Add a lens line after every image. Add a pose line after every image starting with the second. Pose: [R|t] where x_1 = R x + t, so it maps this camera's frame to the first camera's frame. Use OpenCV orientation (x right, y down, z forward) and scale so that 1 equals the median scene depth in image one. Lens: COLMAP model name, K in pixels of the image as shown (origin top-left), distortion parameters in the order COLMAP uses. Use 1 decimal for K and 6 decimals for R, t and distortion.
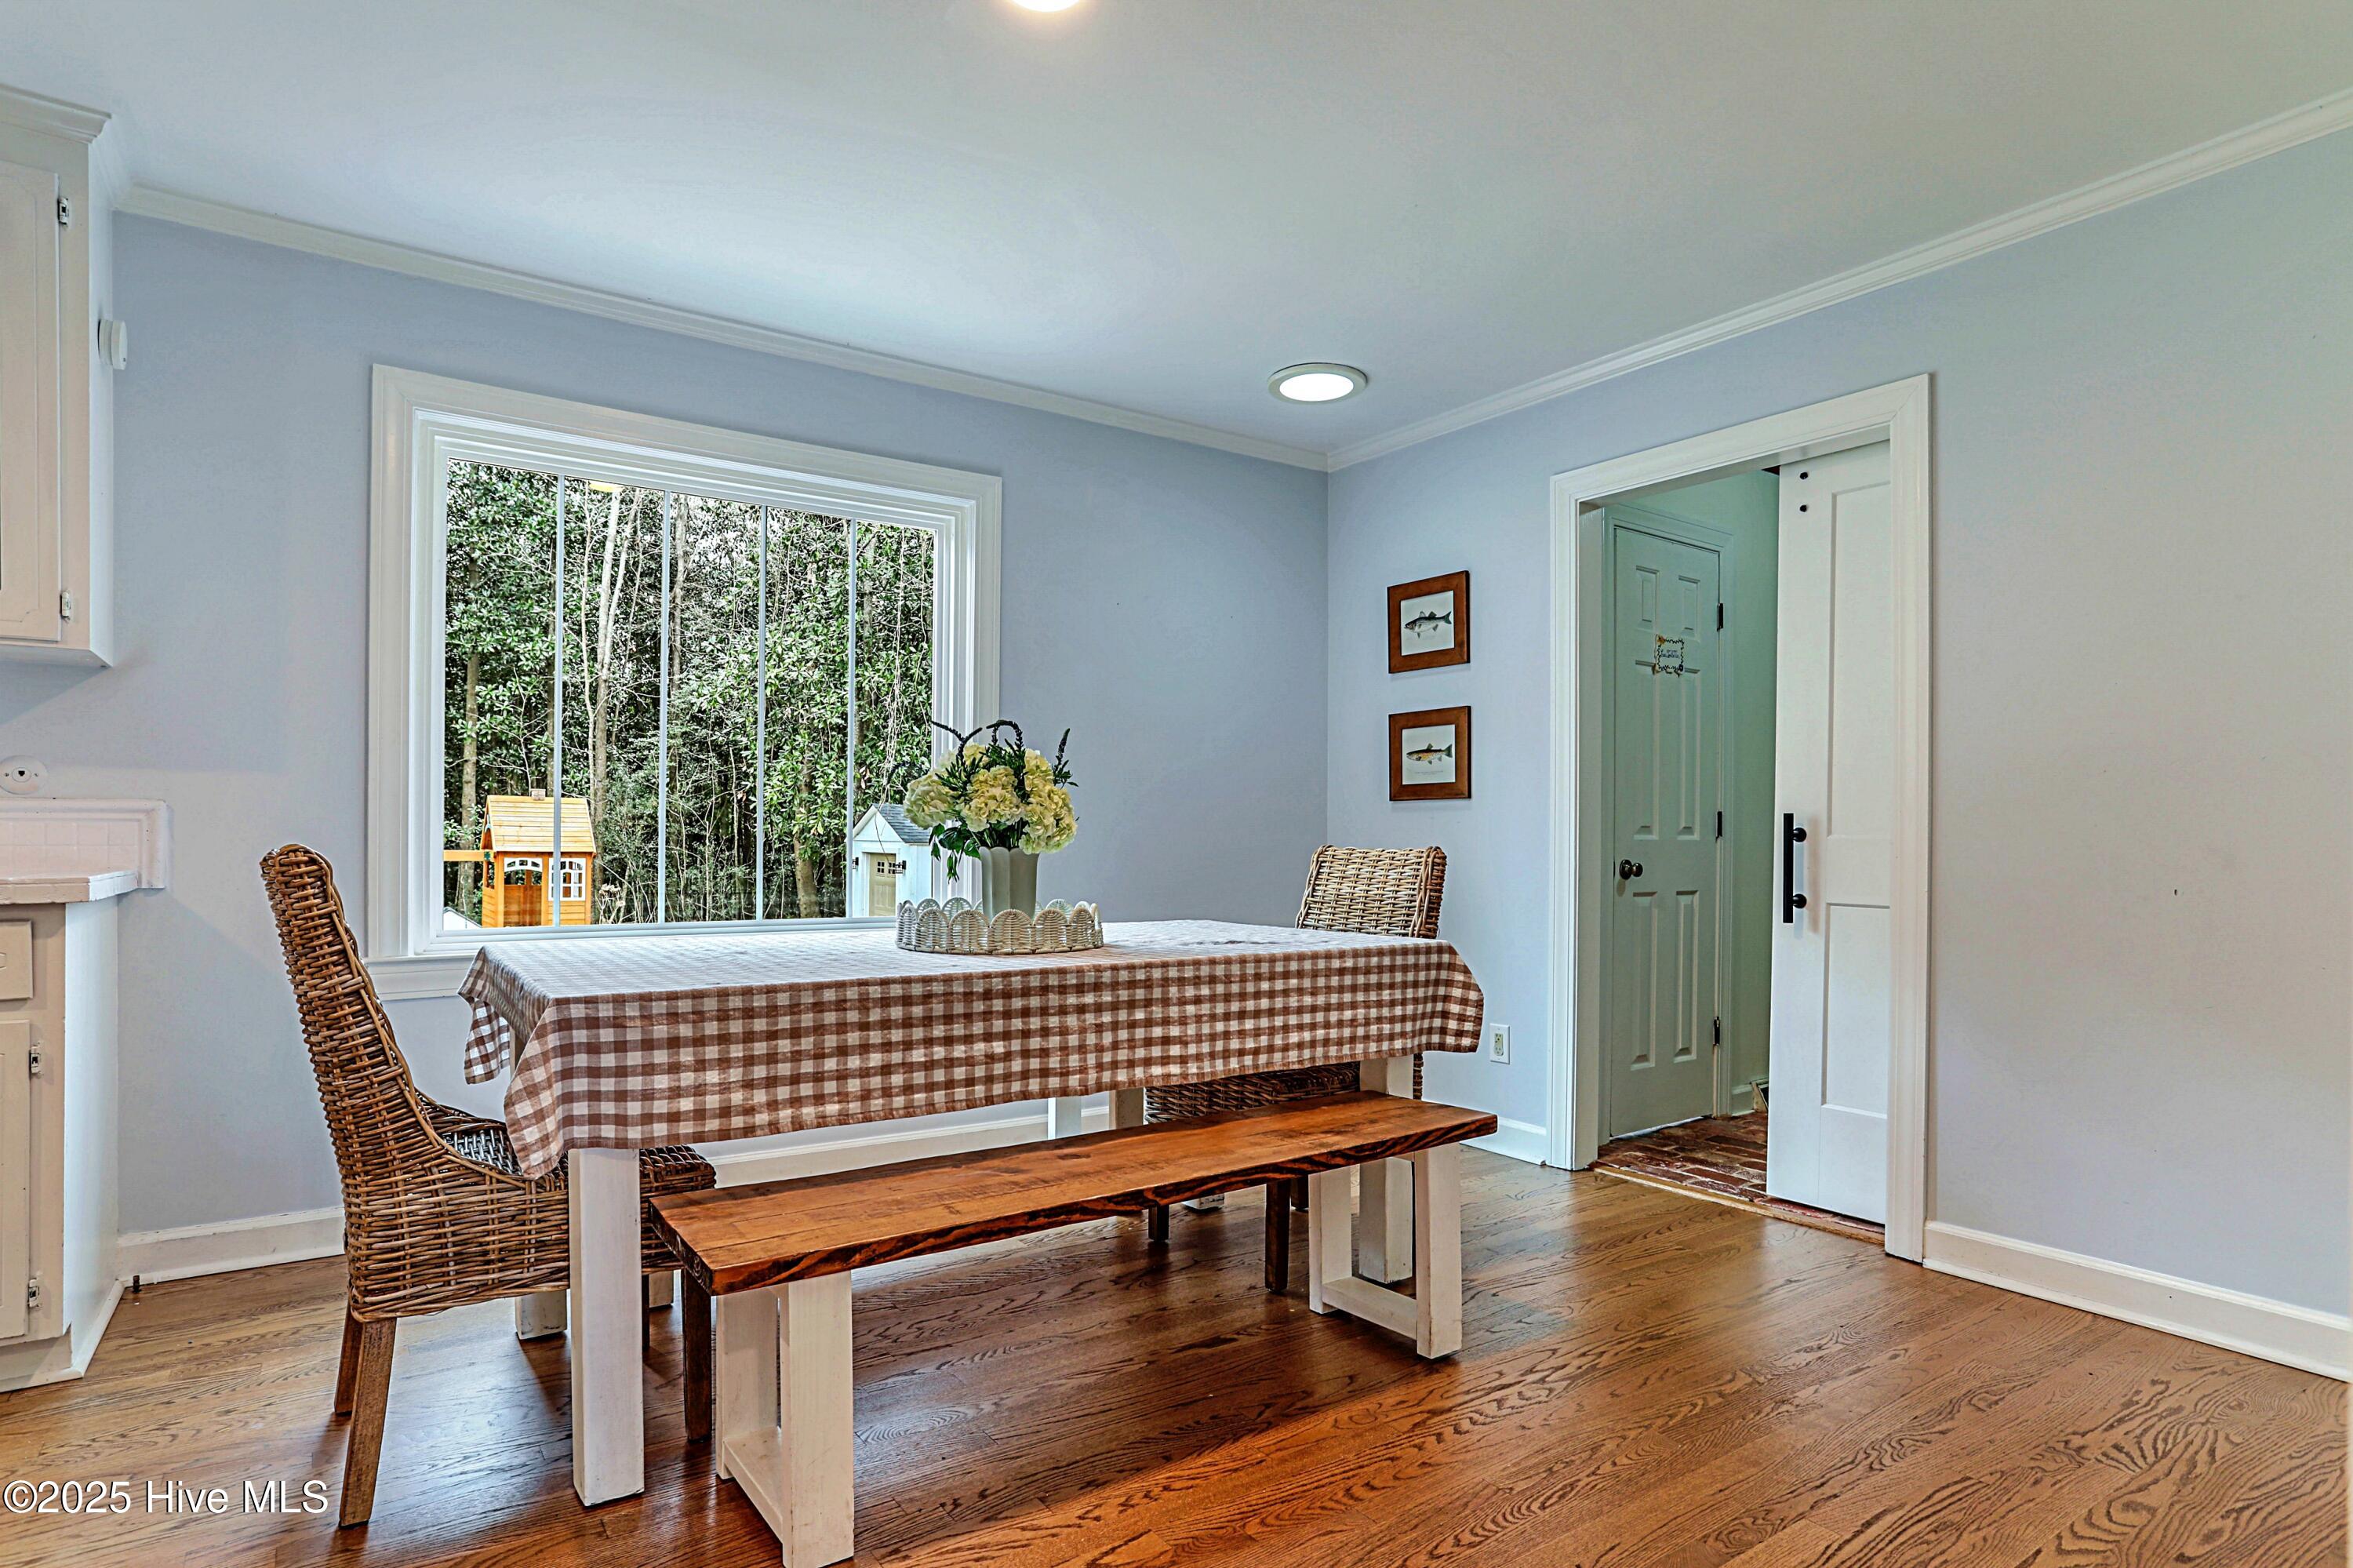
lens RADIAL K [[1250.4, 0, 1163.2], [0, 1250.4, 838.8], [0, 0, 1]] dist [-0.062242, 0.038334]
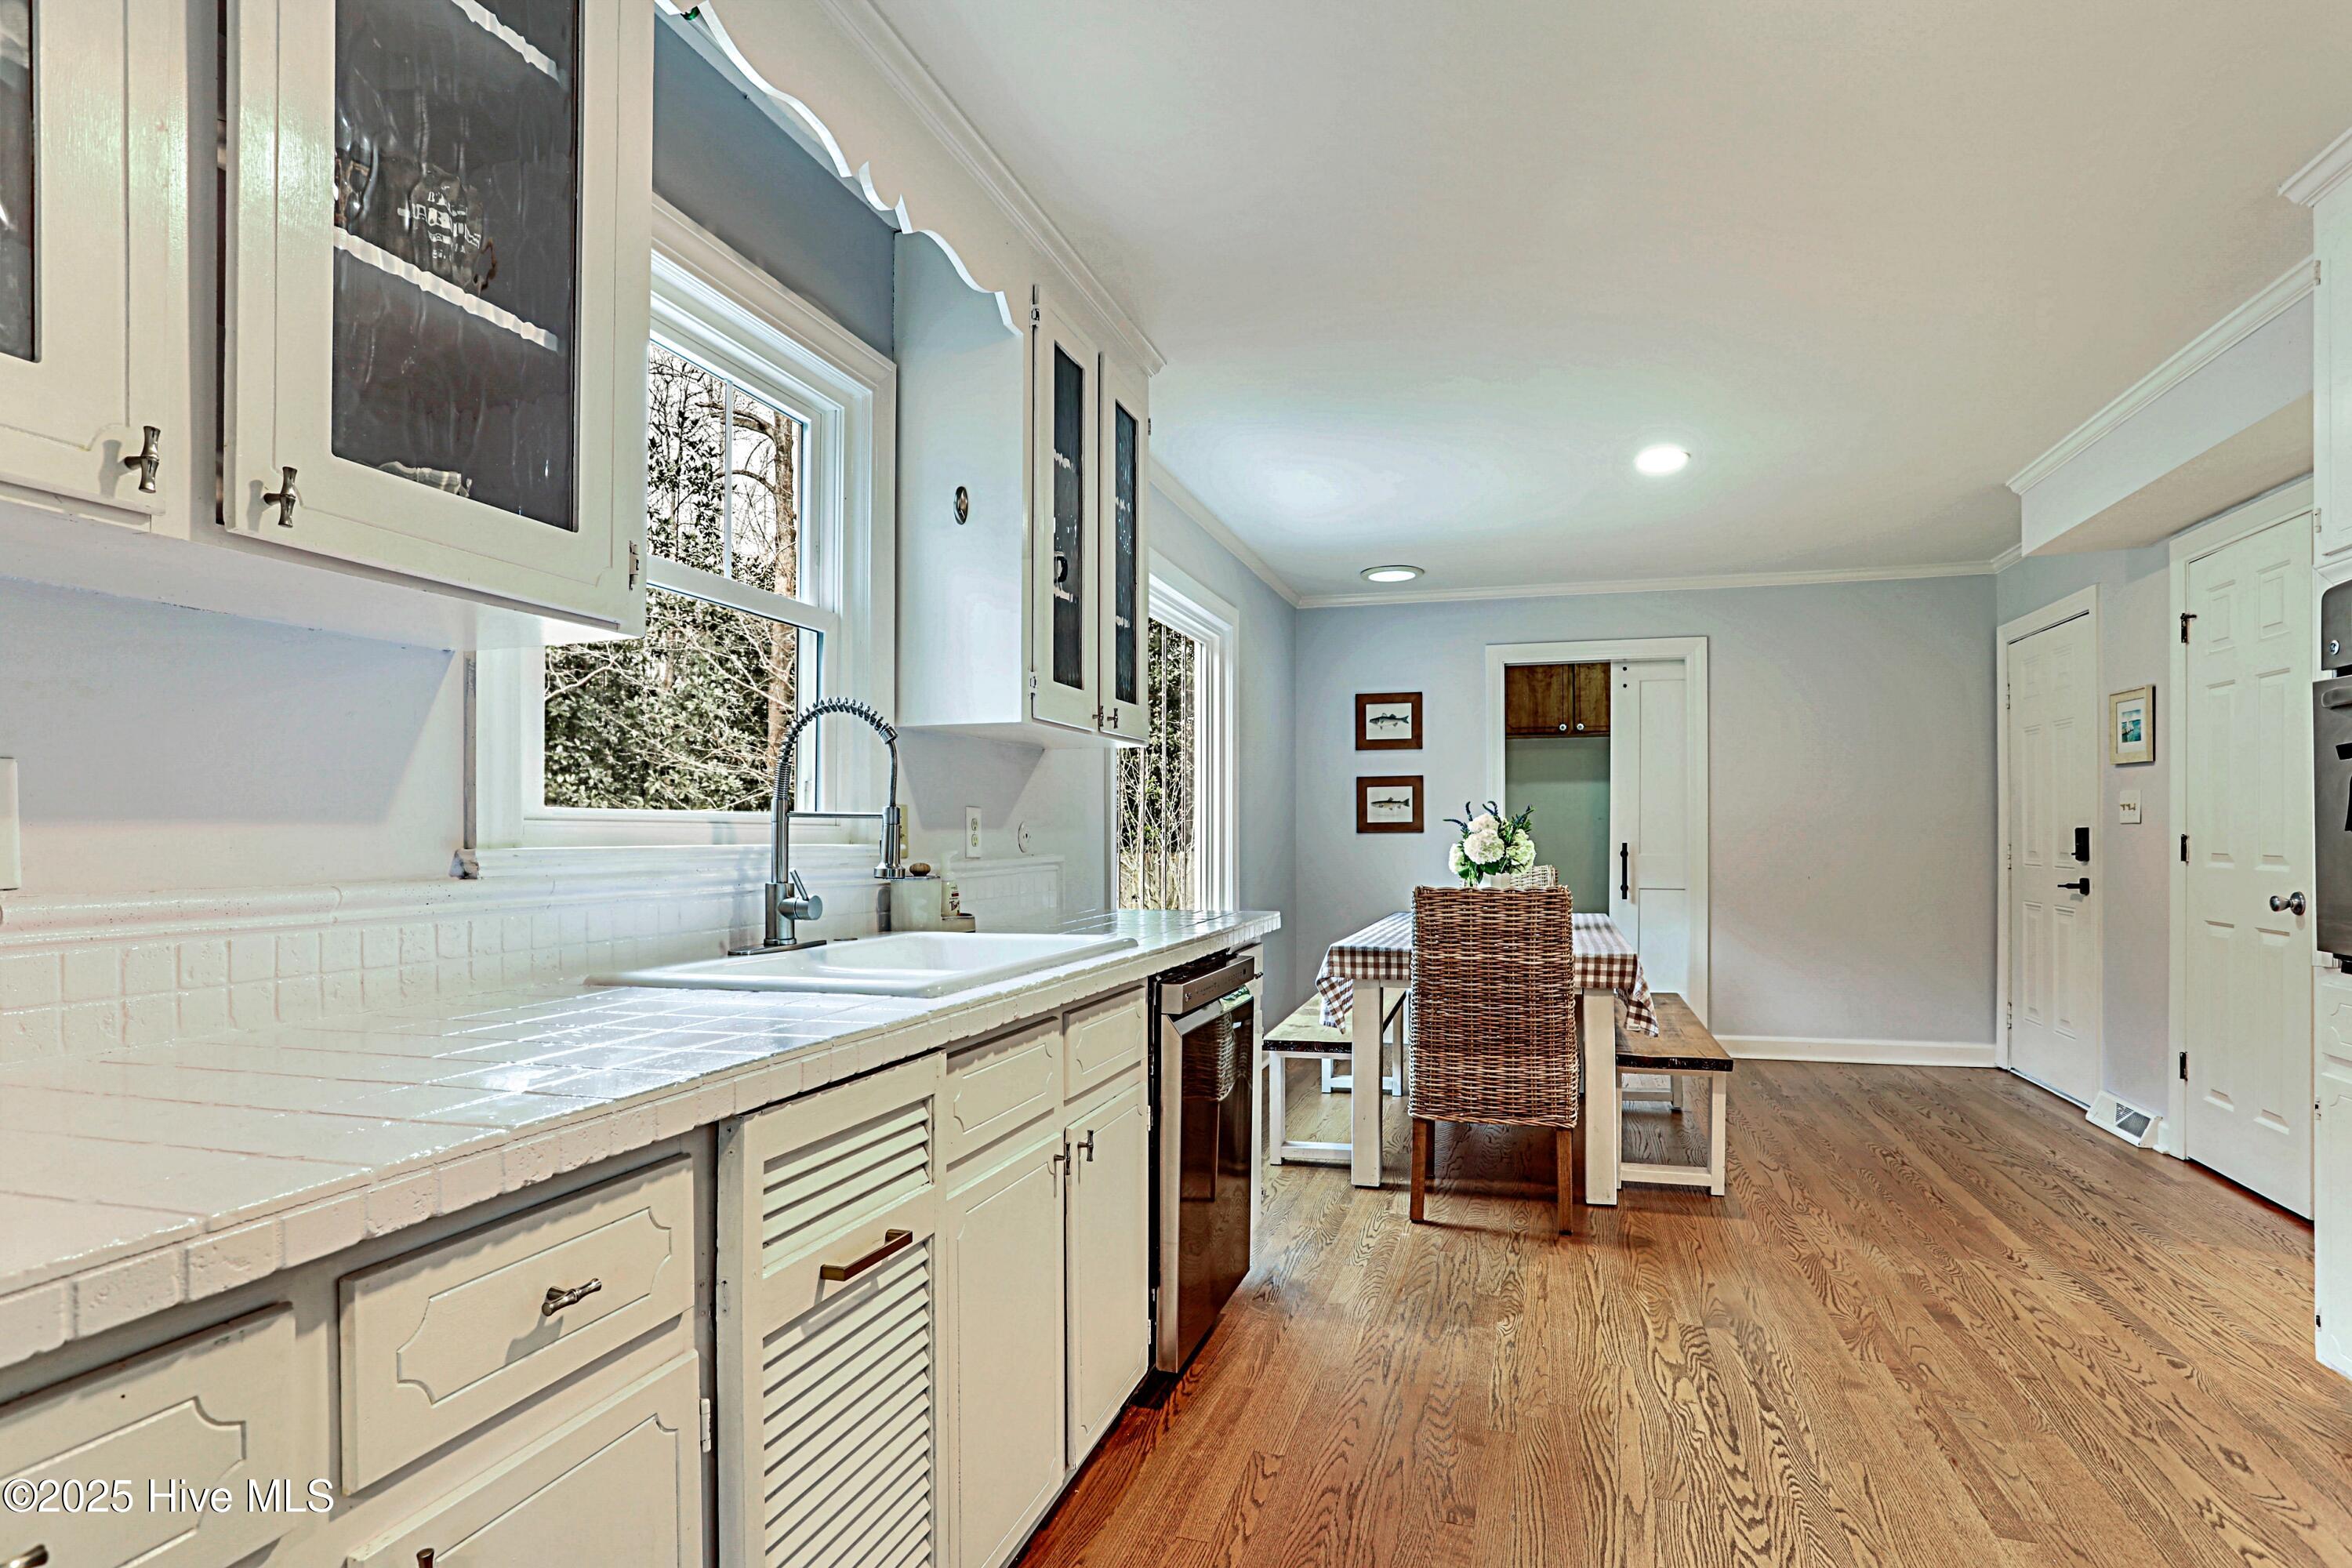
lens RADIAL K [[1249.9, 0, 1162.7], [0, 1249.9, 838.8], [0, 0, 1]] dist [-0.062242, 0.038334]
pose [[0.781550, -0.011909, 0.623729, -1.019015], [0.010817, 0.999926, 0.005538, -0.036033], [-0.623749, 0.002419, 0.781621, -0.060153]]
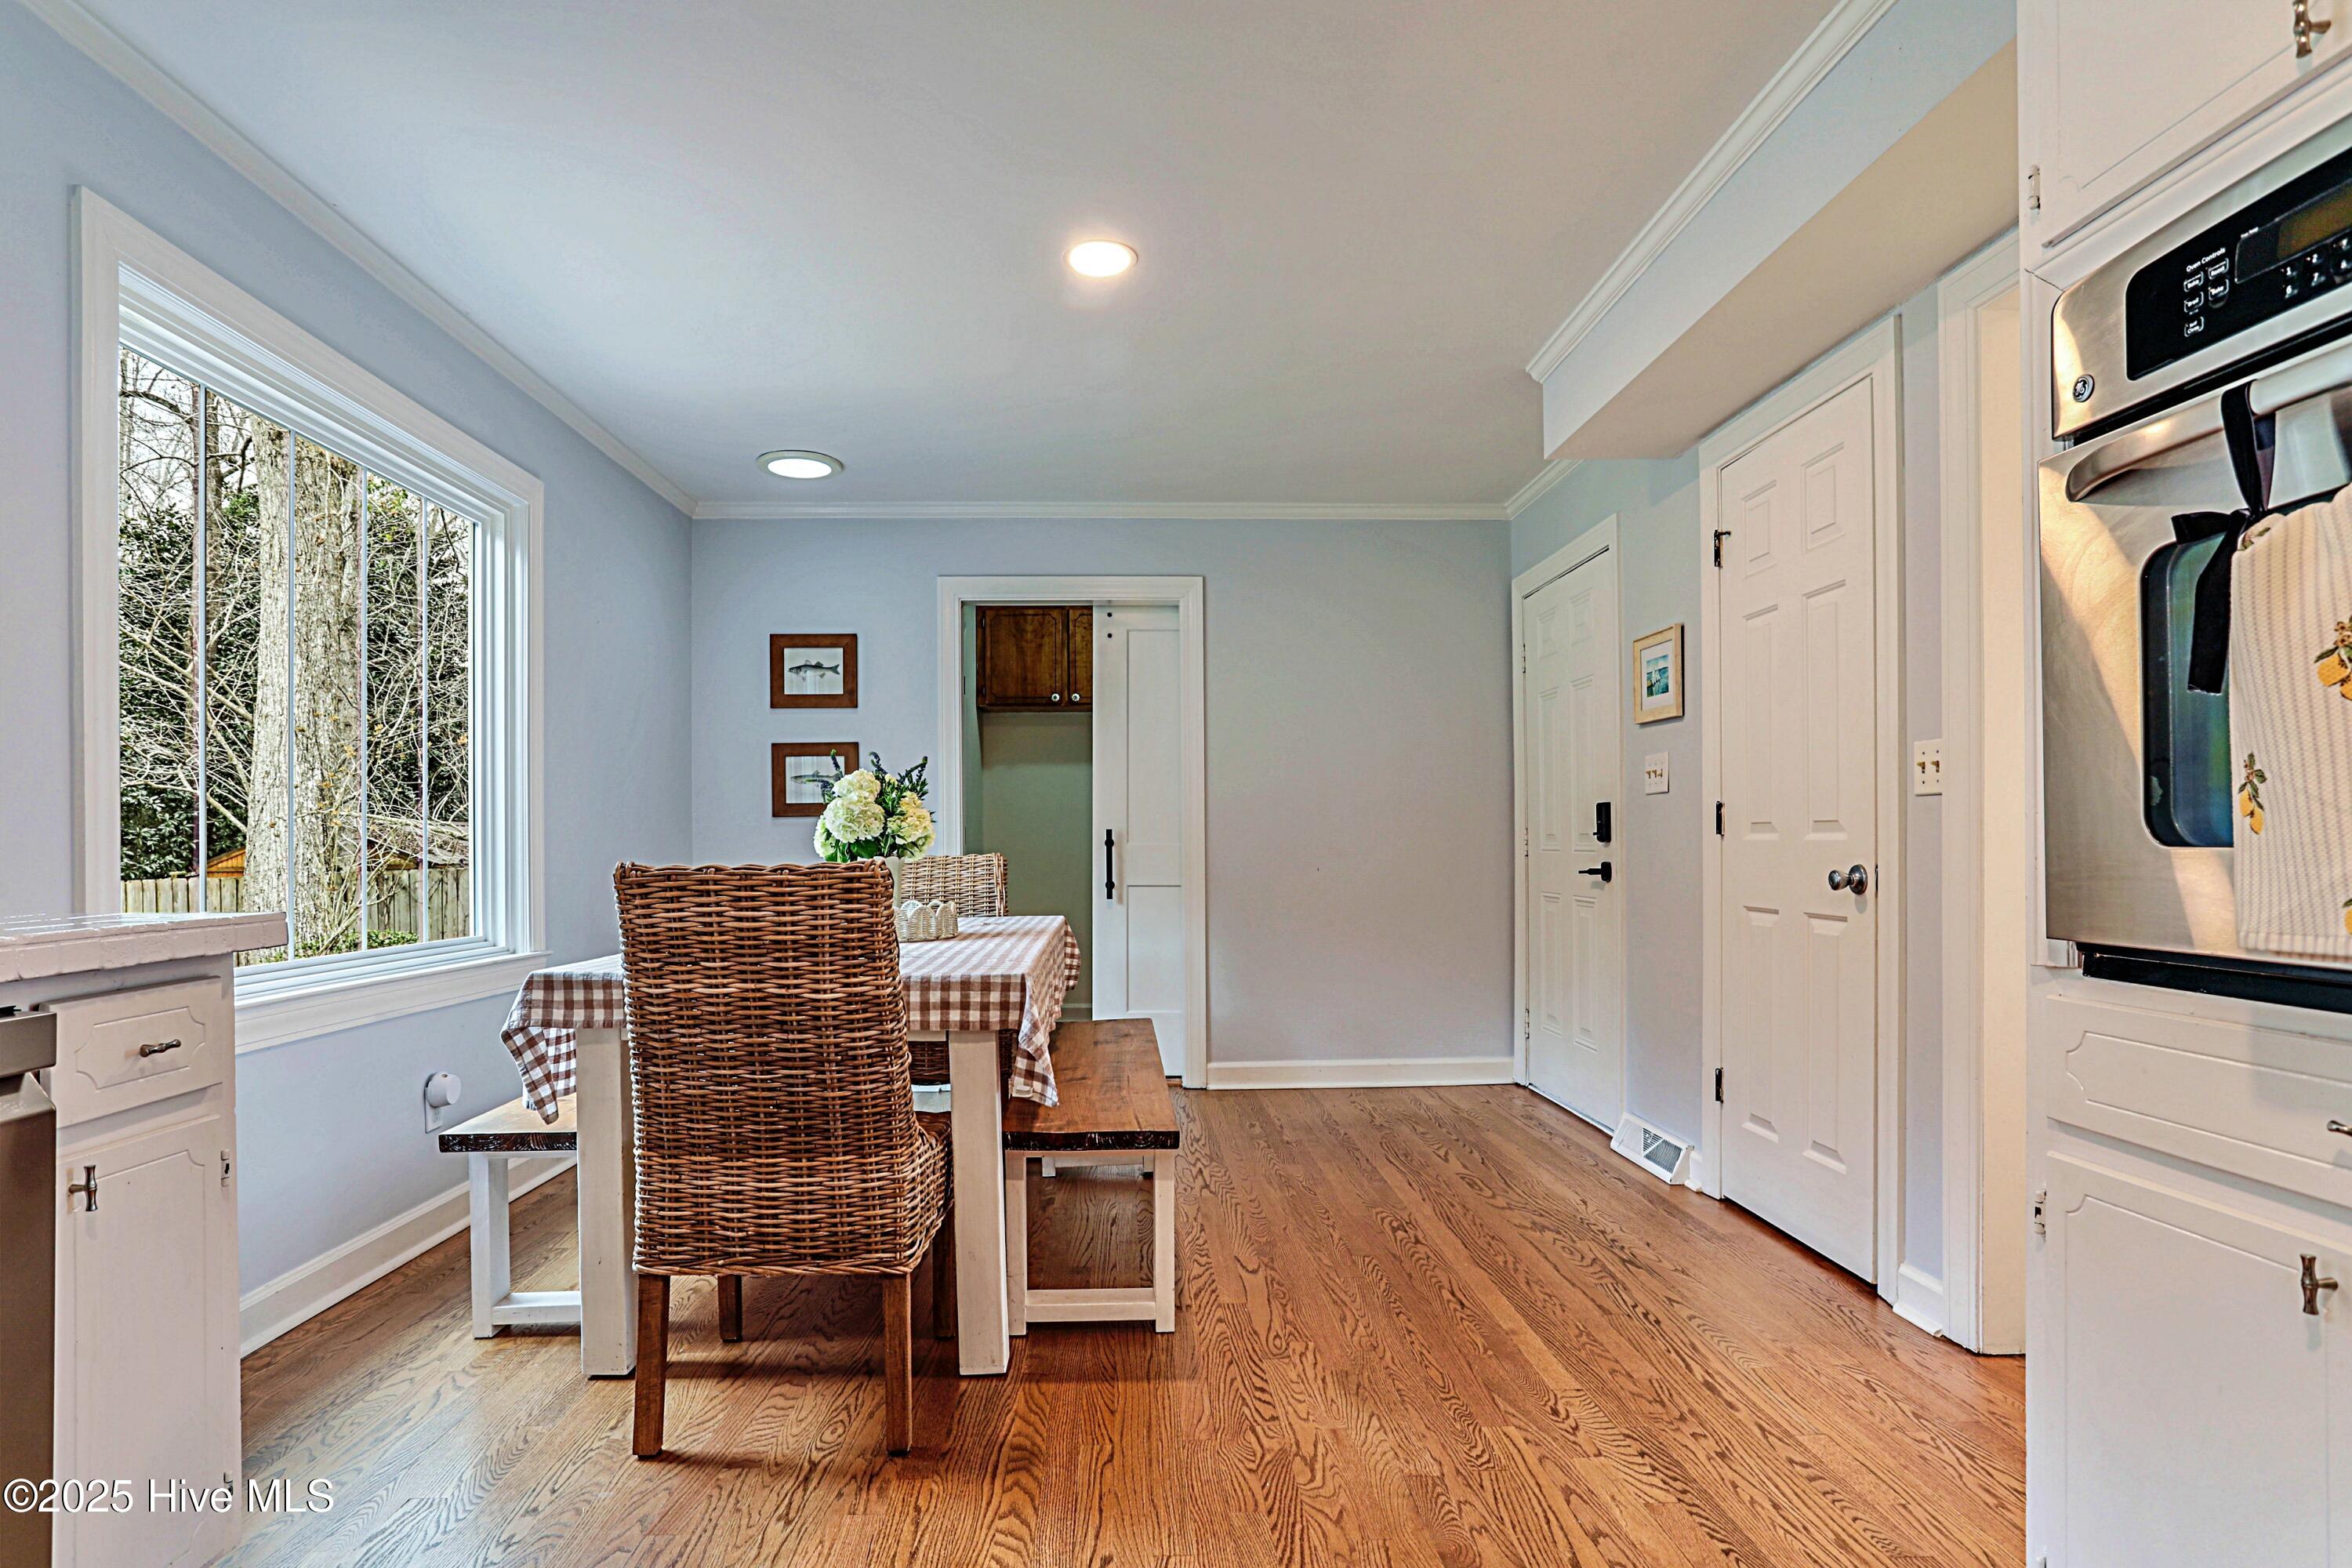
lens RADIAL K [[1249.9, 0, 1162.7], [0, 1249.9, 838.8], [0, 0, 1]] dist [-0.062242, 0.038334]
pose [[0.532550, -0.004682, 0.846386, -0.640335], [0.012142, 0.999924, -0.002108, -0.003156], [-0.846312, 0.011399, 0.532566, 0.073114]]
